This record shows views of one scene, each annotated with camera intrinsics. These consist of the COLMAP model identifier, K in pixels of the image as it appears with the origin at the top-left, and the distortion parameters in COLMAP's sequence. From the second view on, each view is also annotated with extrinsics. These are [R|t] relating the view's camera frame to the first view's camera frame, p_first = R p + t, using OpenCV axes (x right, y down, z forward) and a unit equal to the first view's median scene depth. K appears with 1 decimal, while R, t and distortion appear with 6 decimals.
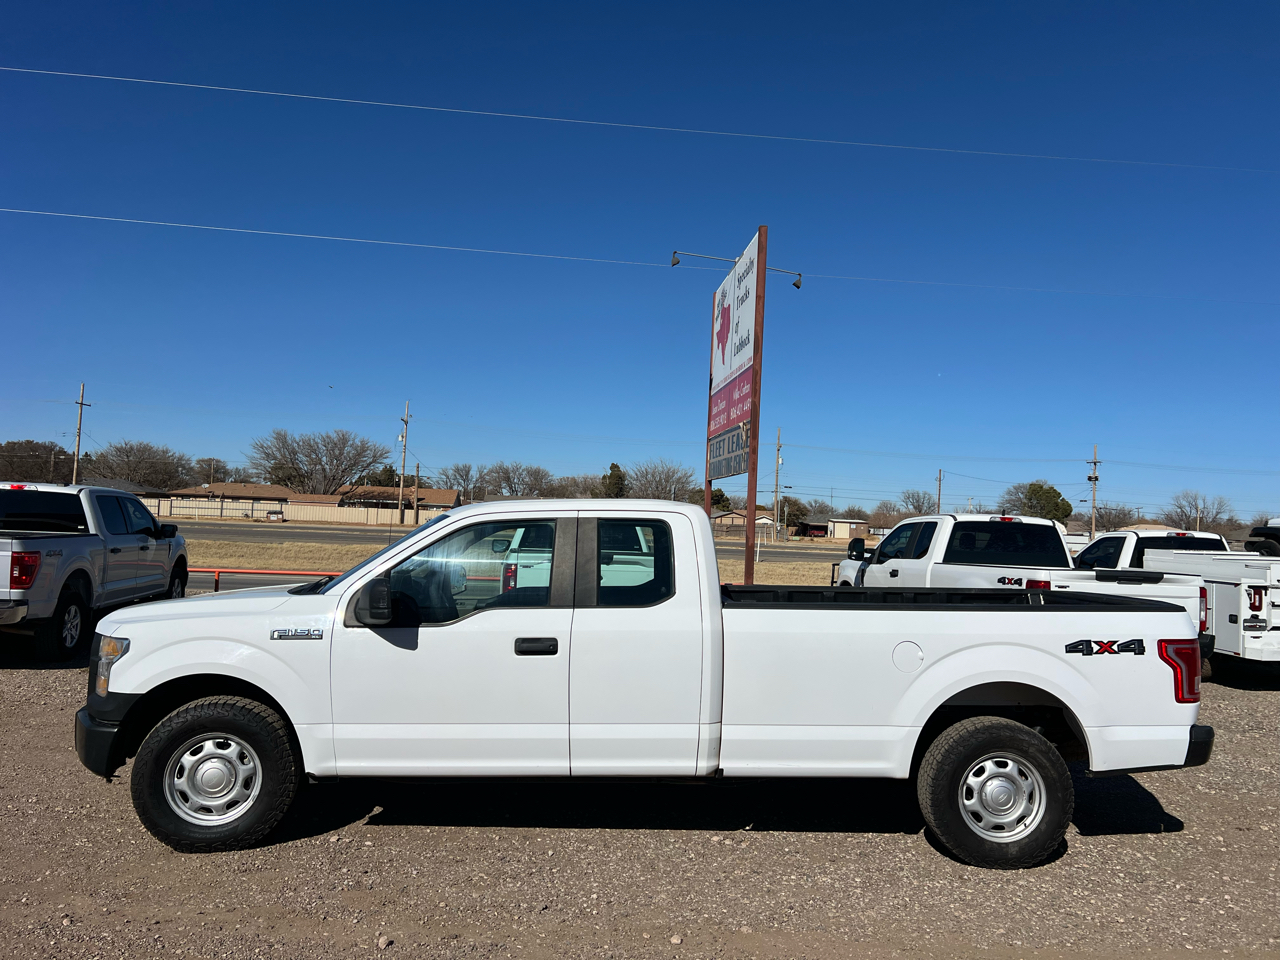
lens RADIAL K [[960.6, 0, 641.6], [0, 960.6, 486.4], [0, 0, 1]] dist [0.057469, -0.072124]
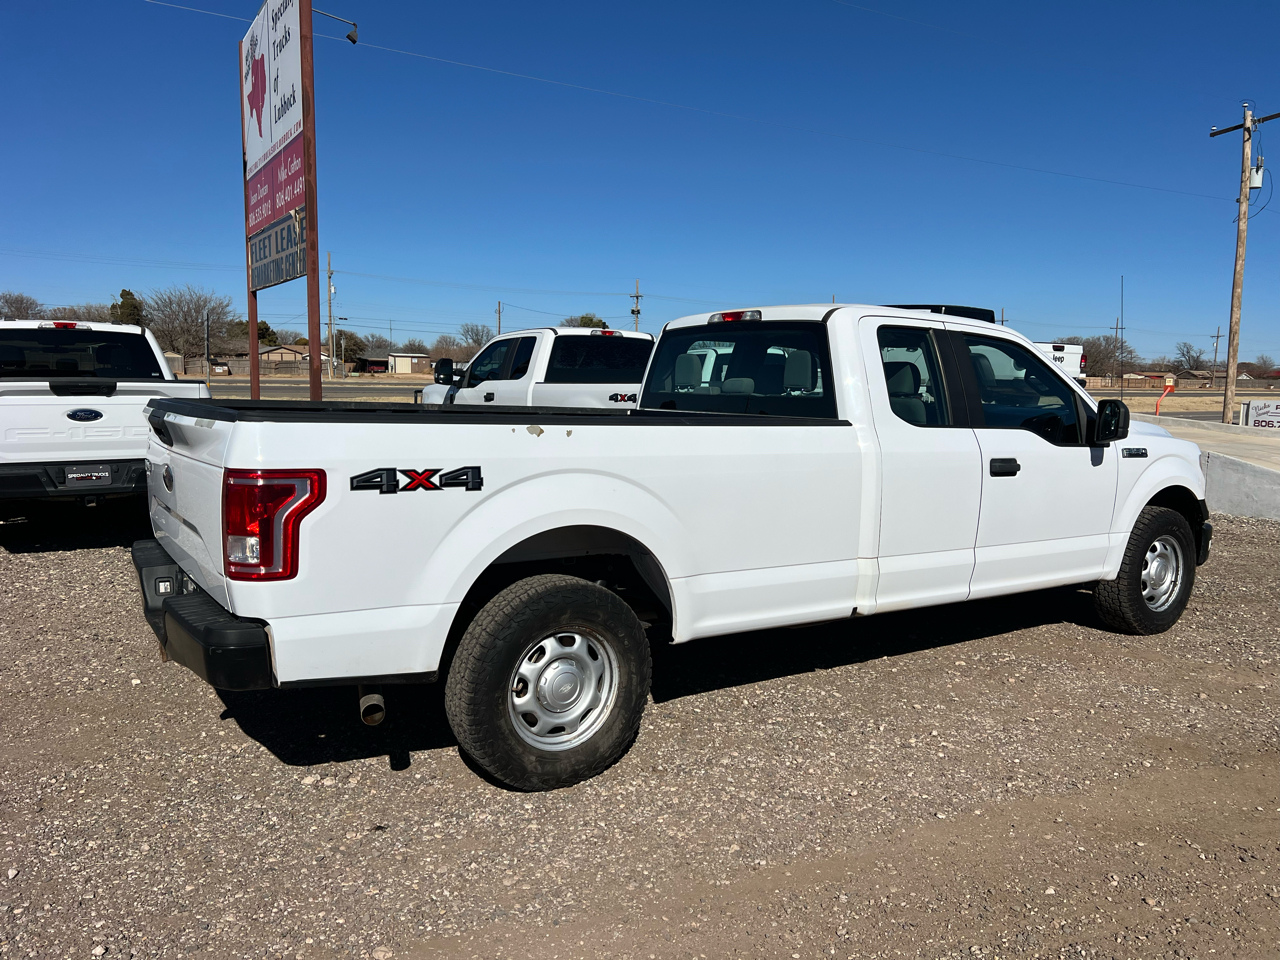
lens RADIAL K [[960.6, 0, 653.8], [0, 960.6, 488.4], [0, 0, 1]] dist [0.057469, -0.072124]
pose [[0.896065, -0.077041, 0.437187, 0.006764], [0.001186, 0.985238, 0.171187, 0.026702], [-0.443922, -0.152876, 0.882928, 0.174018]]
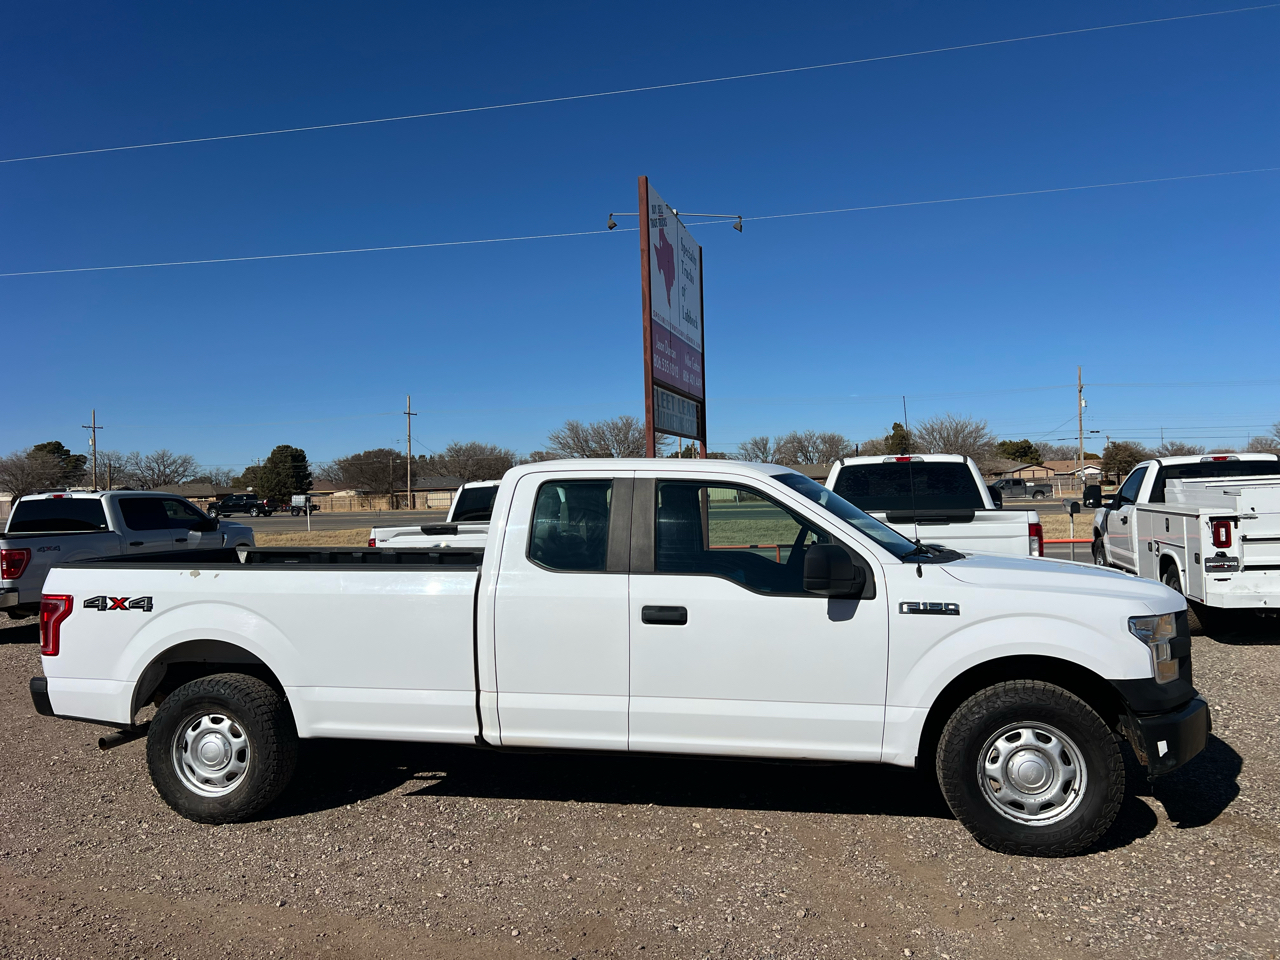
lens RADIAL K [[960.6, 0, 645.0], [0, 960.6, 487.6], [0, 0, 1]] dist [0.057469, -0.072124]
pose [[0.942966, -0.068699, -0.325724, 0.503490], [0.079101, 0.996690, 0.018782, 0.027861], [0.323355, -0.043476, 0.945278, 0.087158]]
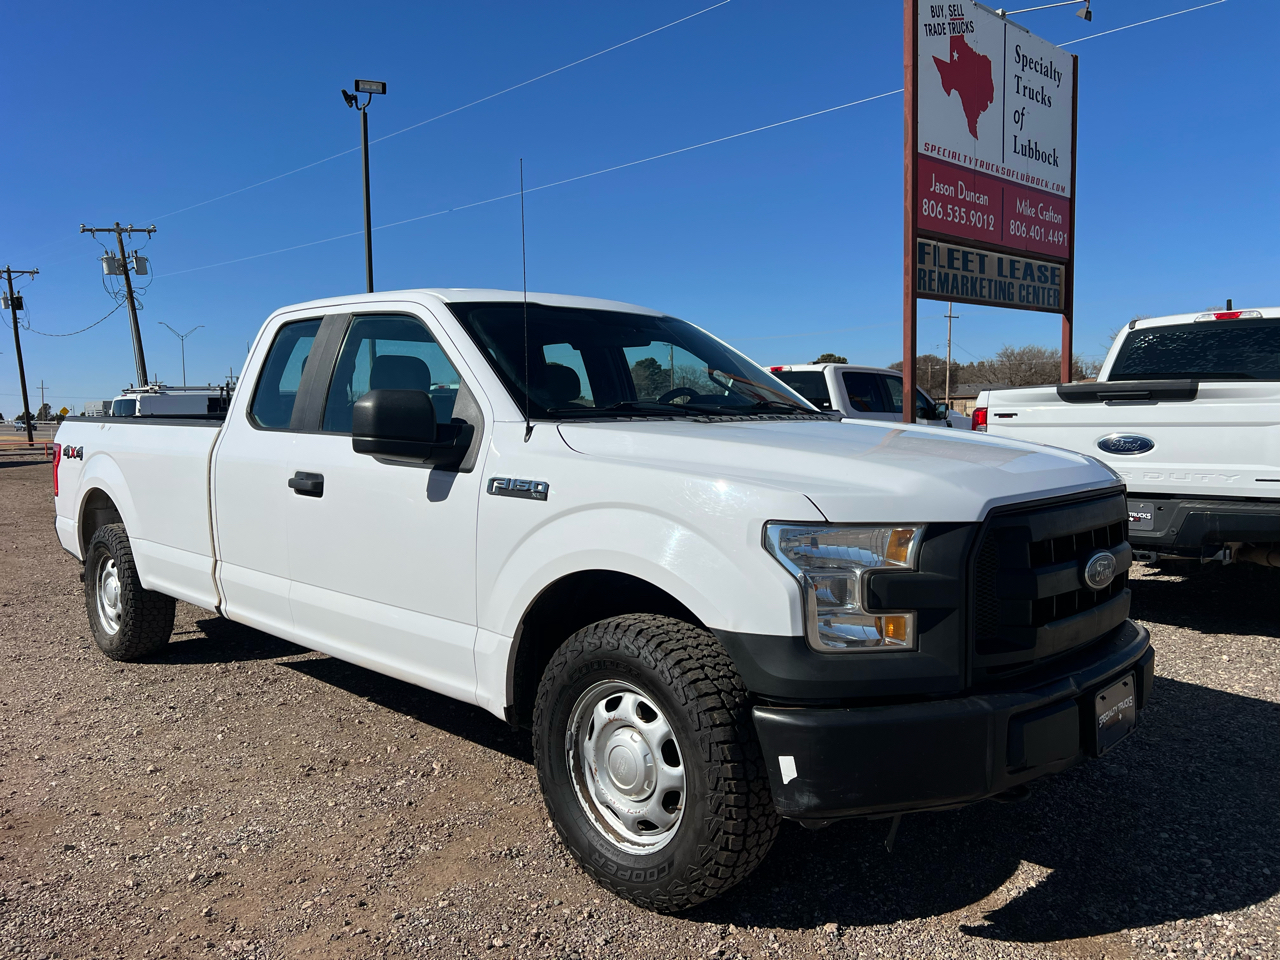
lens RADIAL K [[960.6, 0, 636.0], [0, 960.6, 484.1], [0, 0, 1]] dist [0.057469, -0.072124]
pose [[0.609225, 0.004431, -0.792985, 0.719500], [0.073974, 0.995306, 0.062394, 0.083291], [0.789539, -0.096673, 0.606038, 0.390193]]
